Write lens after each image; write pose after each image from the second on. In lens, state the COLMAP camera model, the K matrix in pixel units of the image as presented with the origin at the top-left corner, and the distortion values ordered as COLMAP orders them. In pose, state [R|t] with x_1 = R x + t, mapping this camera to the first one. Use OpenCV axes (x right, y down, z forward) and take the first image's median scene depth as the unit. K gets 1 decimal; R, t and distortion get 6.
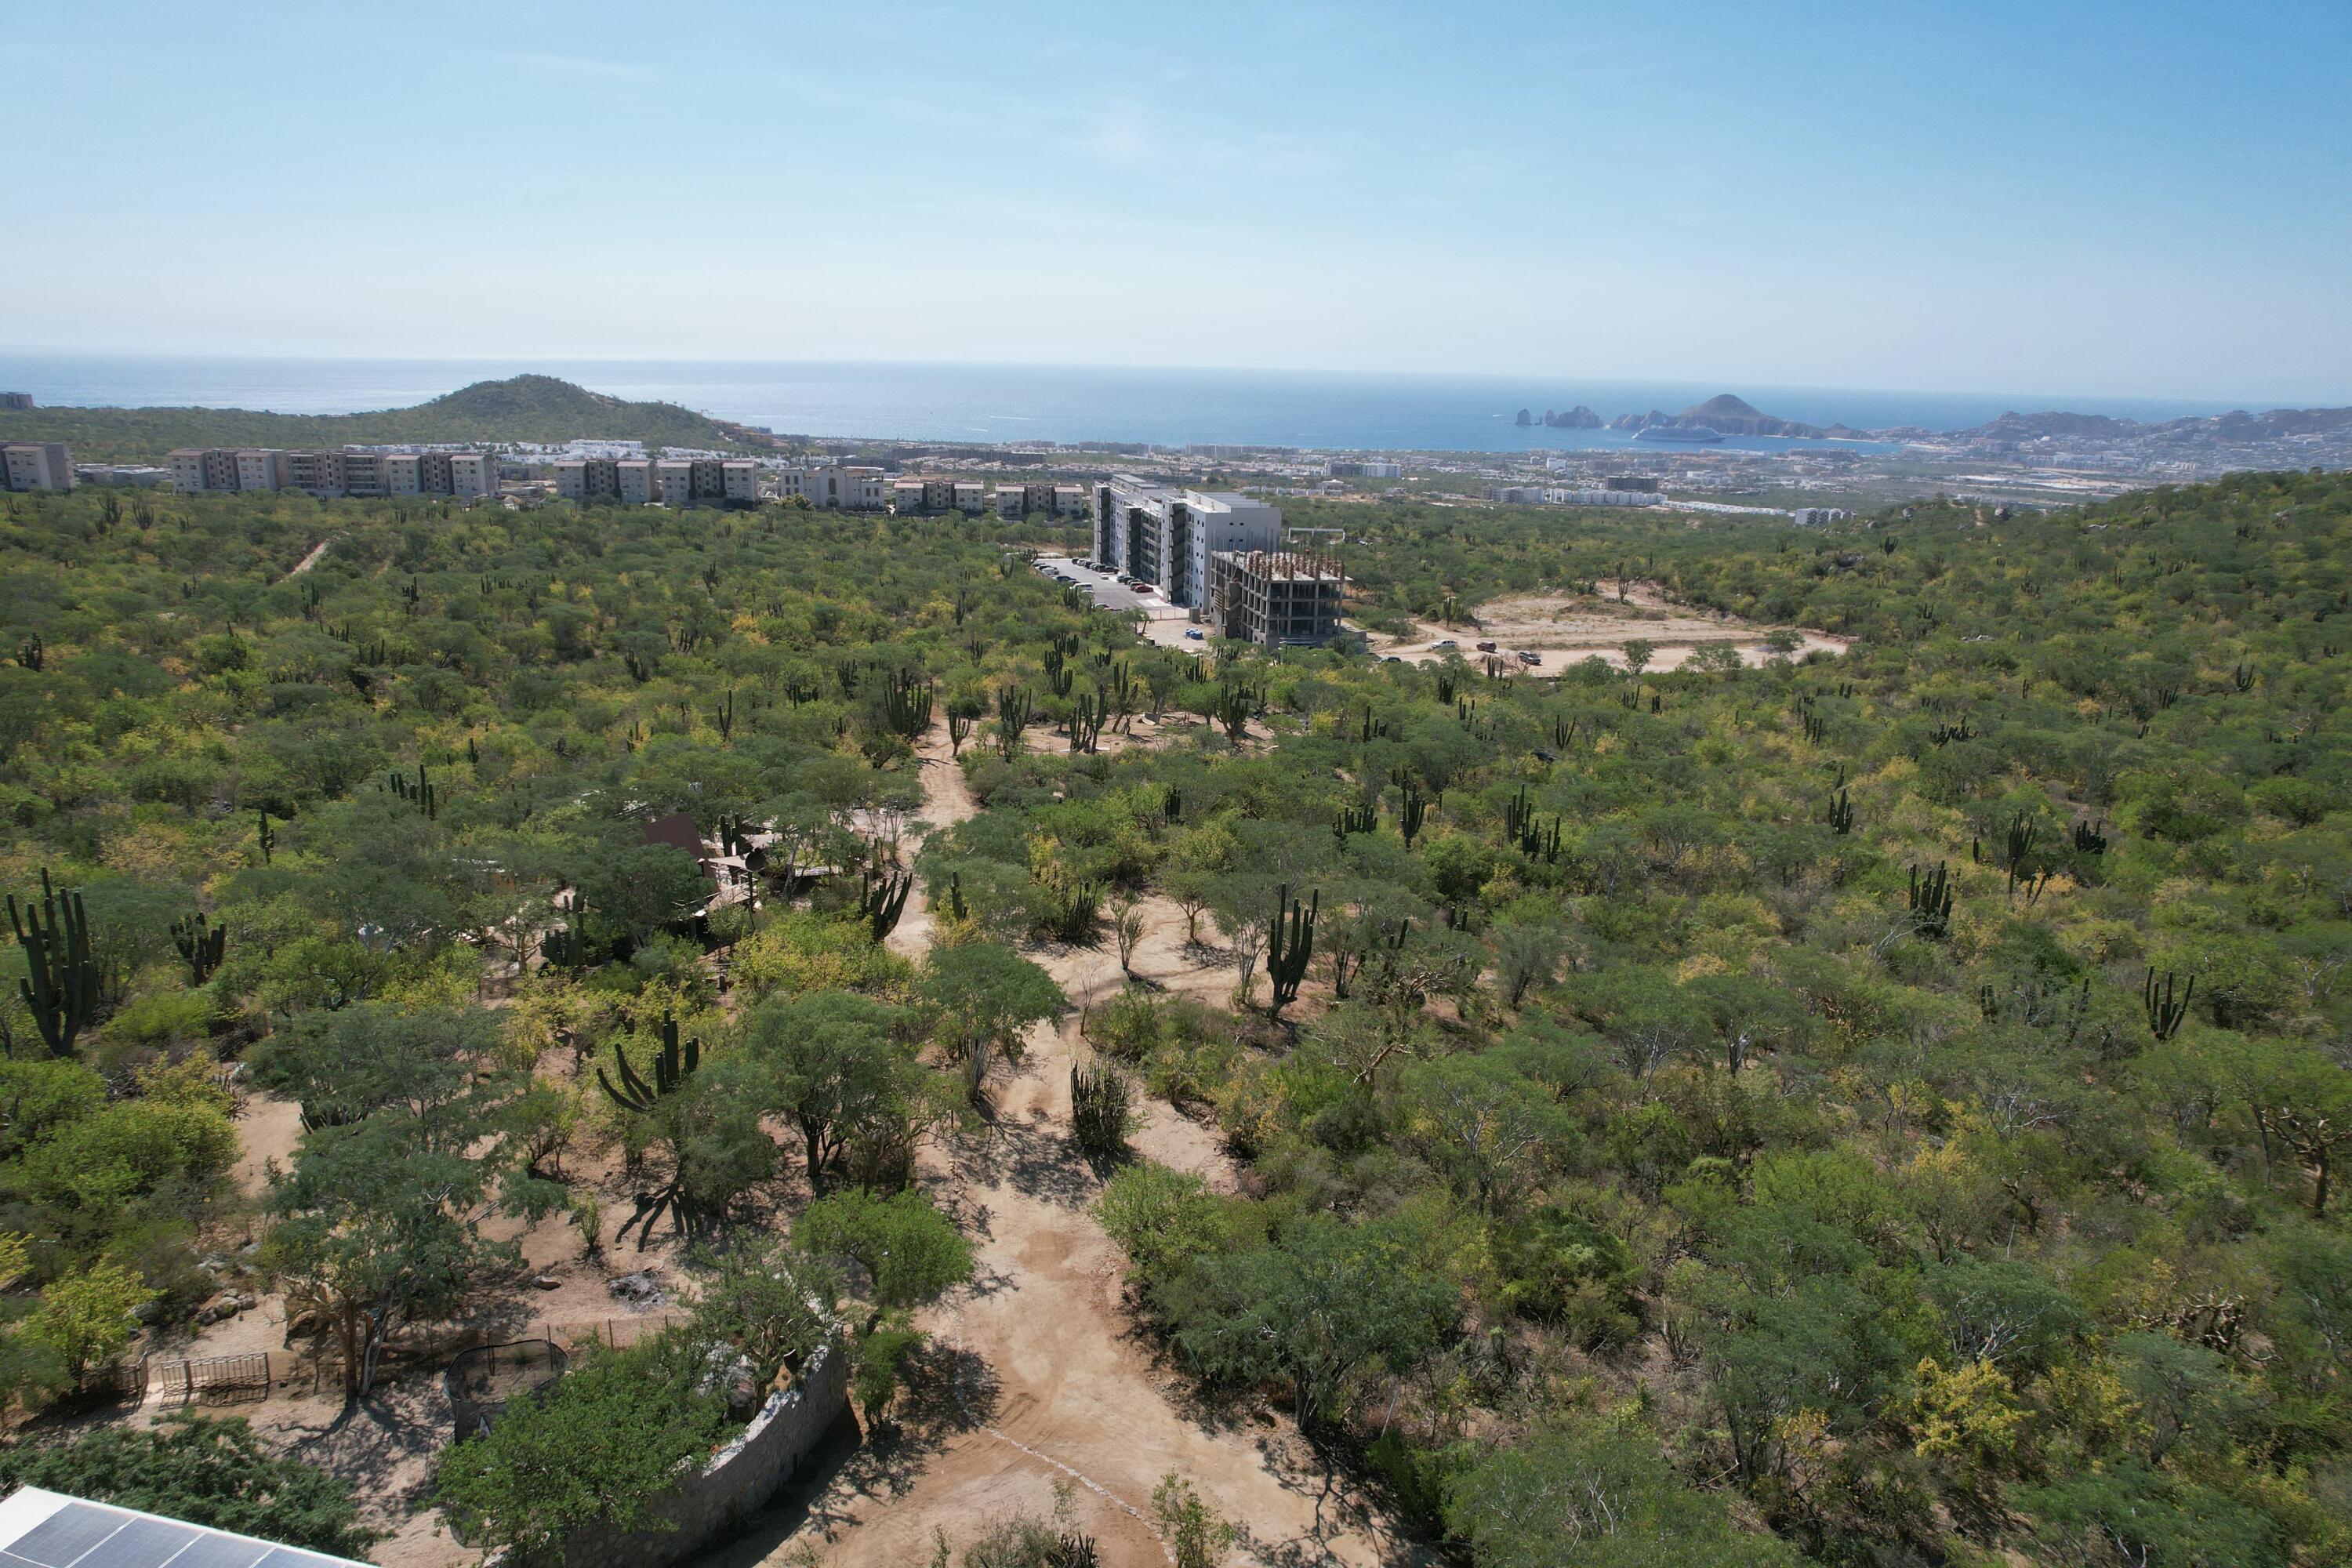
lens RADIAL K [[1495.7, 0, 1183.9], [0, 1495.7, 779.2], [0, 0, 1]] dist [-0.069997, 0.058516]
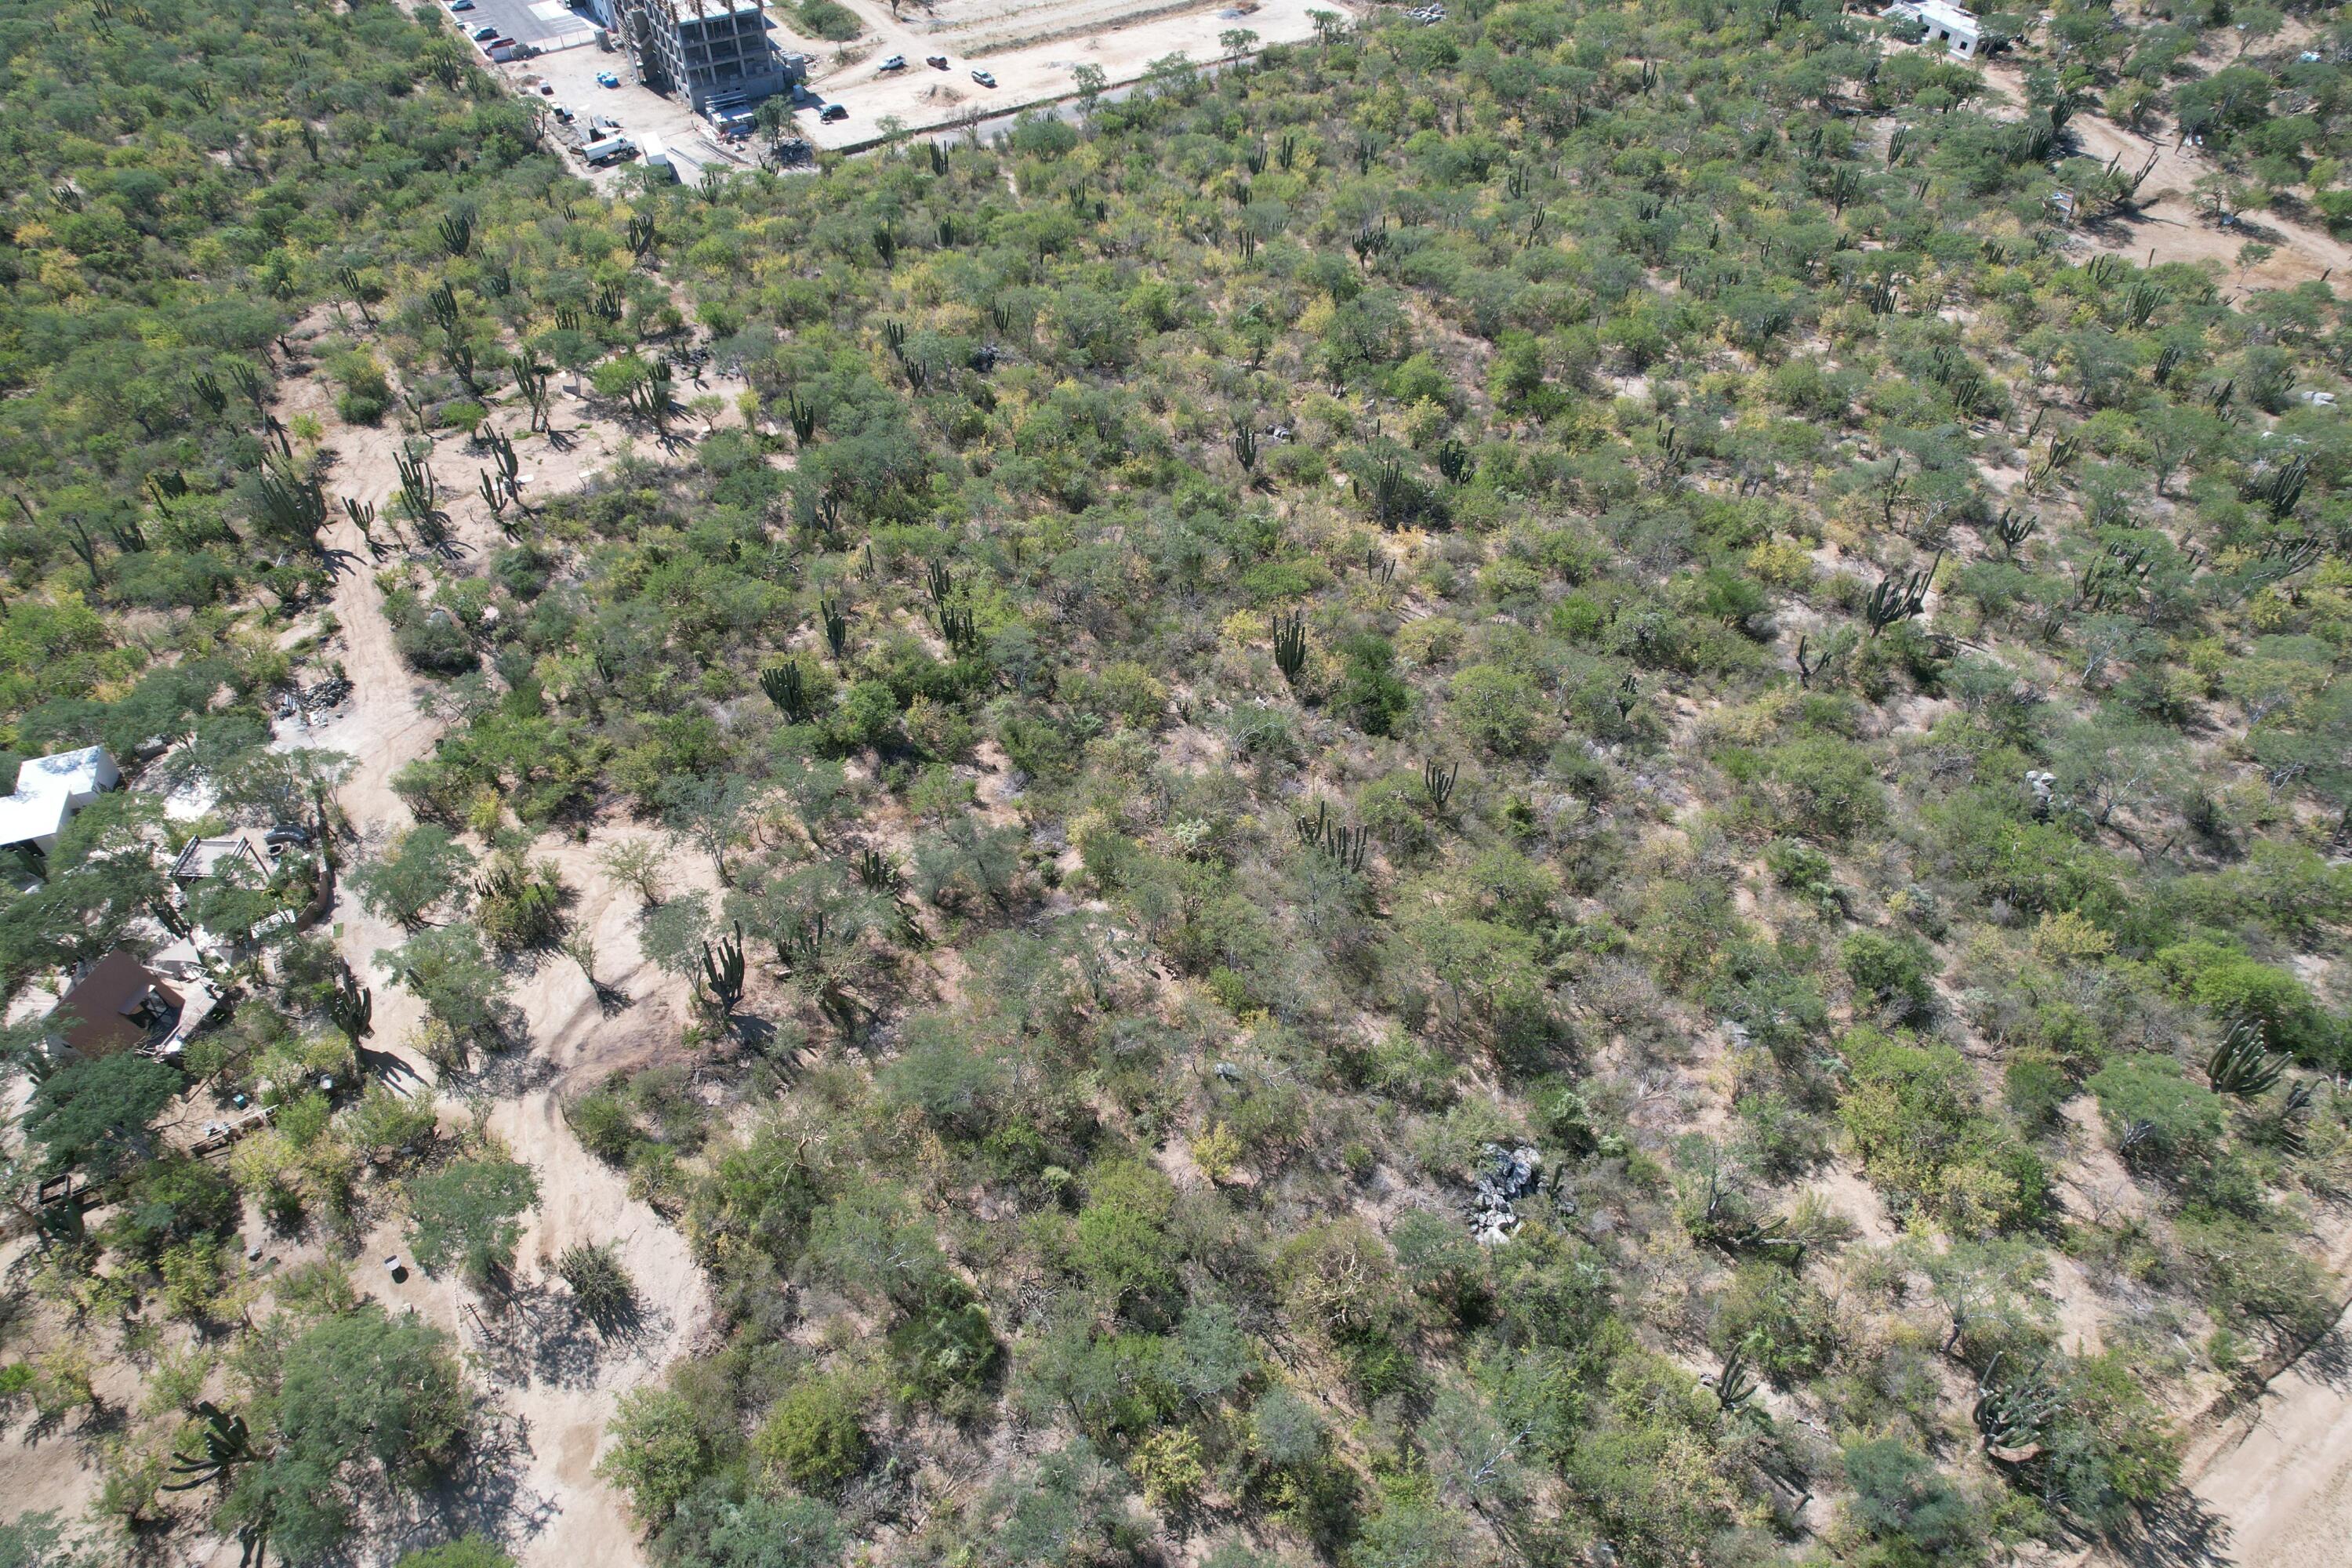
lens RADIAL K [[1495.7, 0, 1181.9], [0, 1495.7, 778.1], [0, 0, 1]] dist [-0.069997, 0.058516]
pose [[0.949357, -0.241351, 0.201173, 0.057533], [0.110340, 0.855588, 0.505761, -0.153341], [-0.294187, -0.457950, 0.838889, -0.004788]]
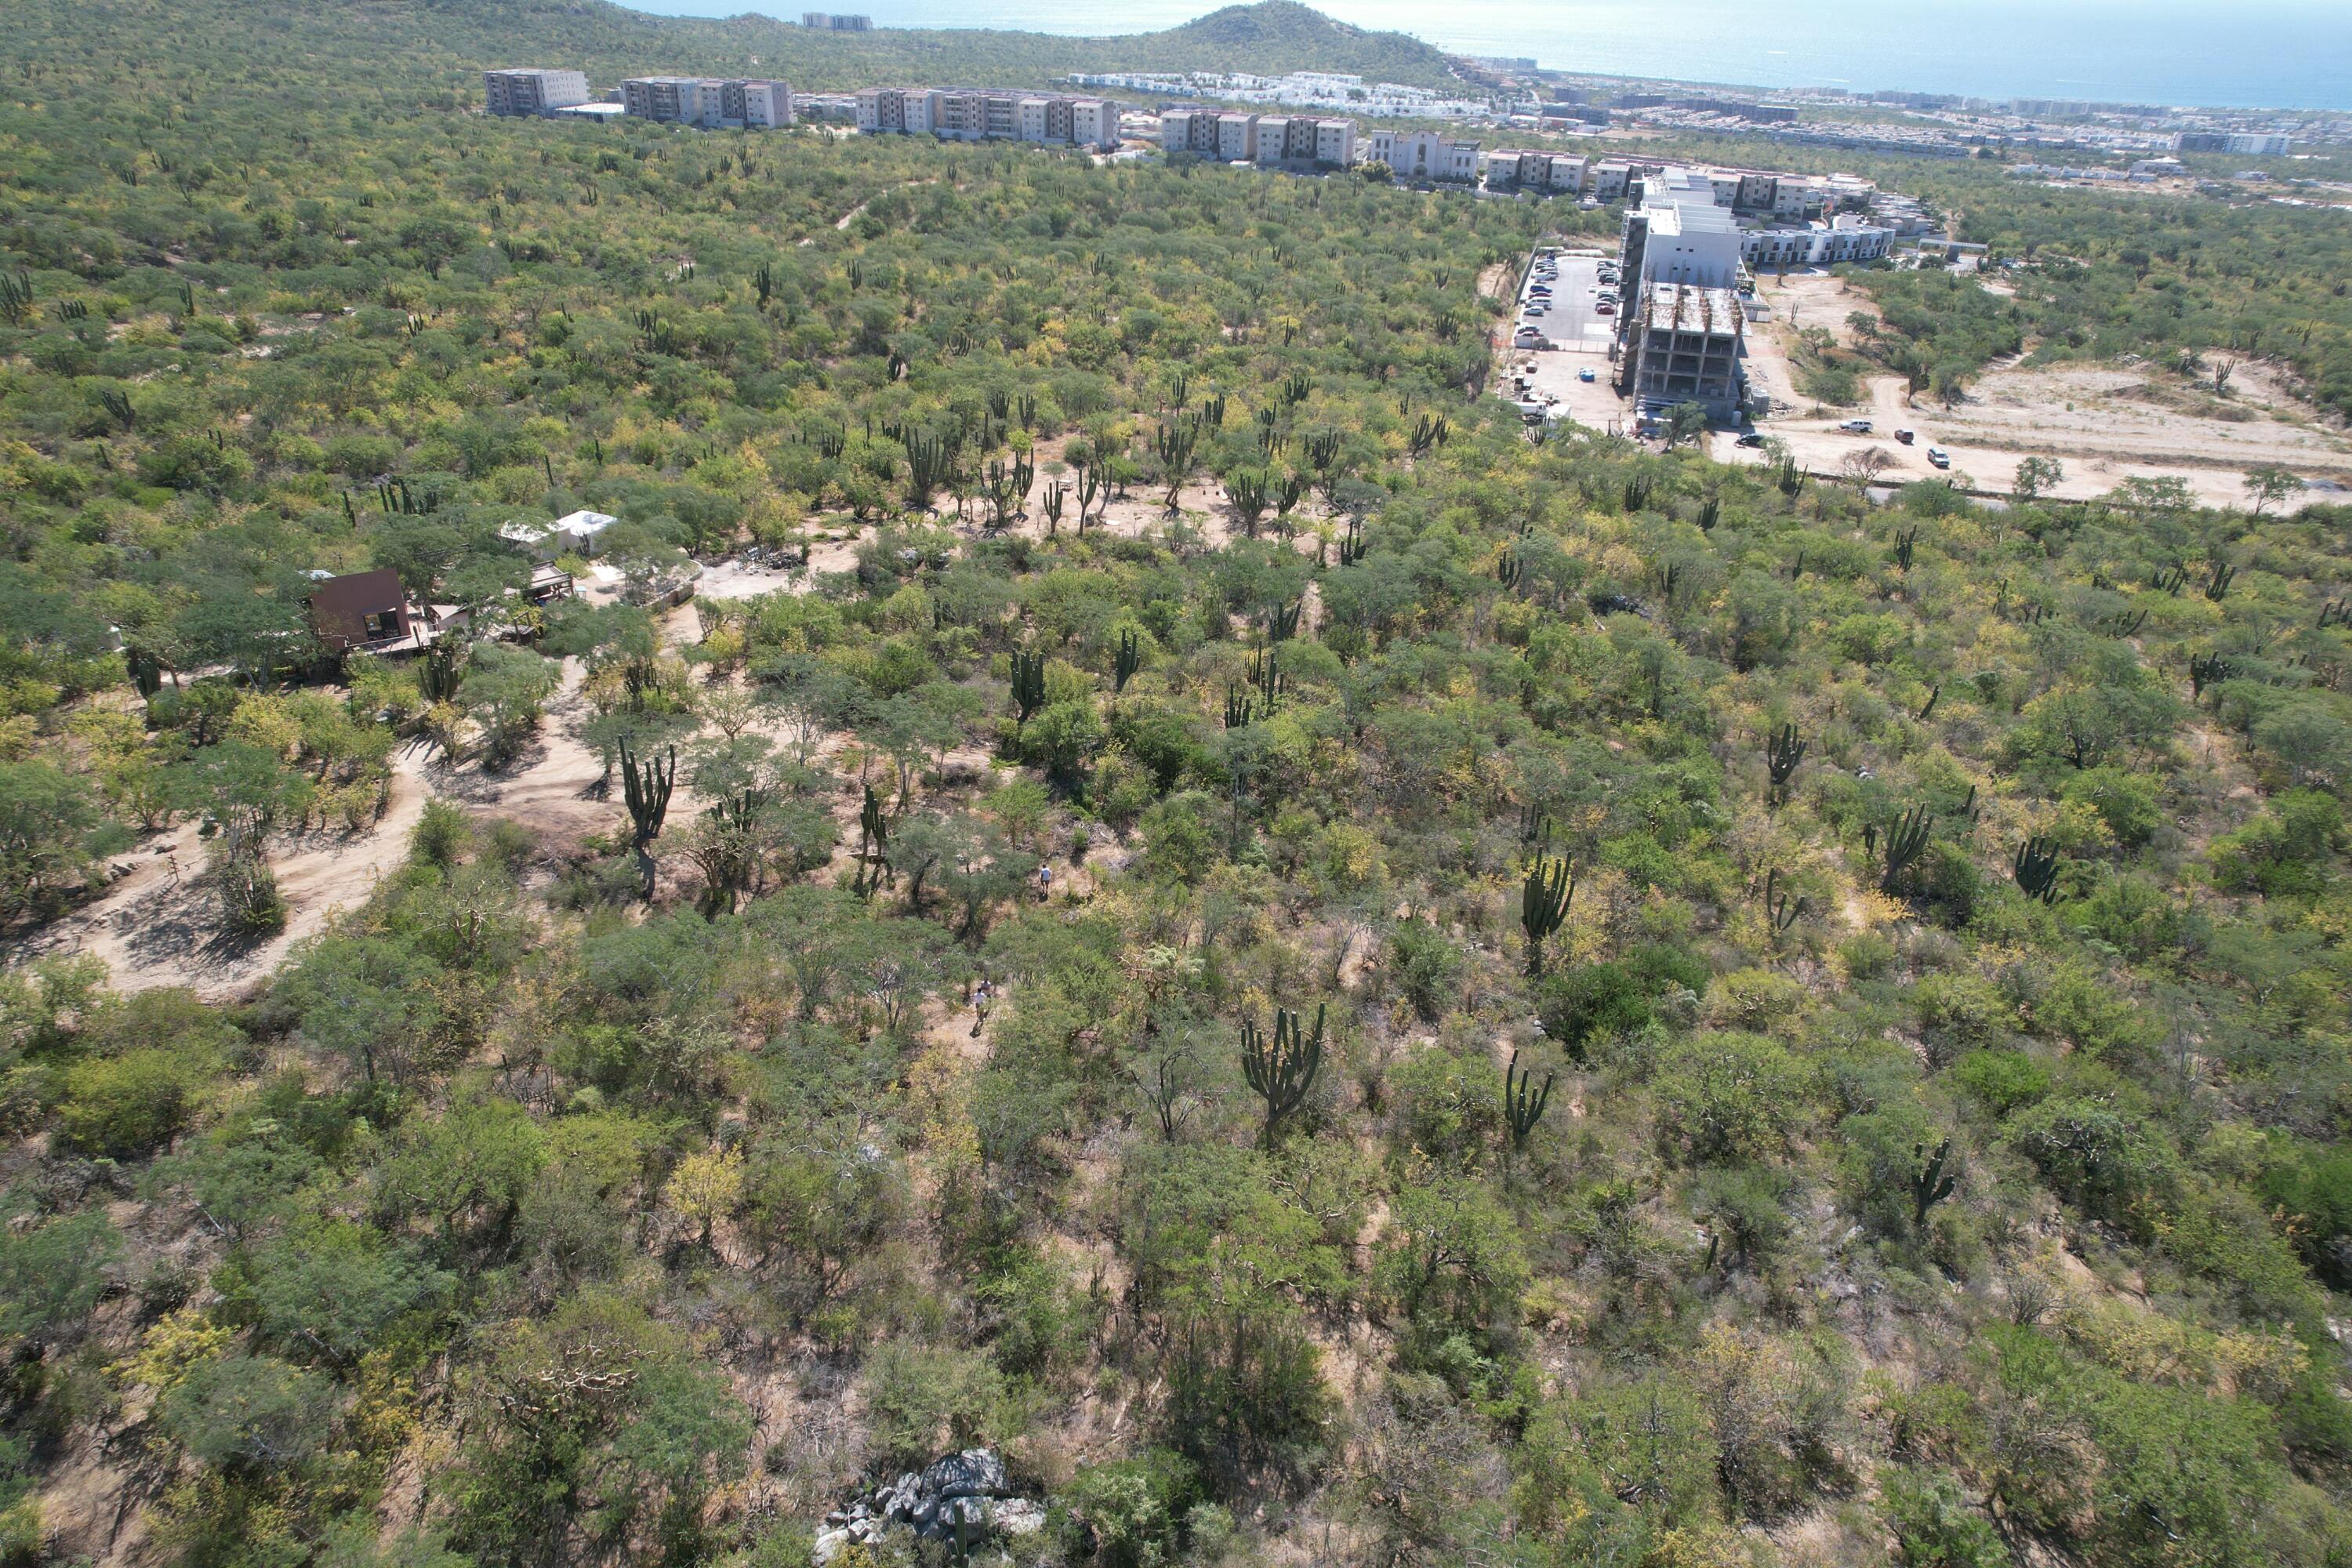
lens RADIAL K [[1495.7, 0, 1179.0], [0, 1495.7, 794.4], [0, 0, 1]] dist [-0.069997, 0.058516]
pose [[0.879498, 0.228311, -0.417561, 0.235175], [-0.125683, 0.957688, 0.258915, -0.058258], [0.459007, -0.175235, 0.870980, 0.062413]]
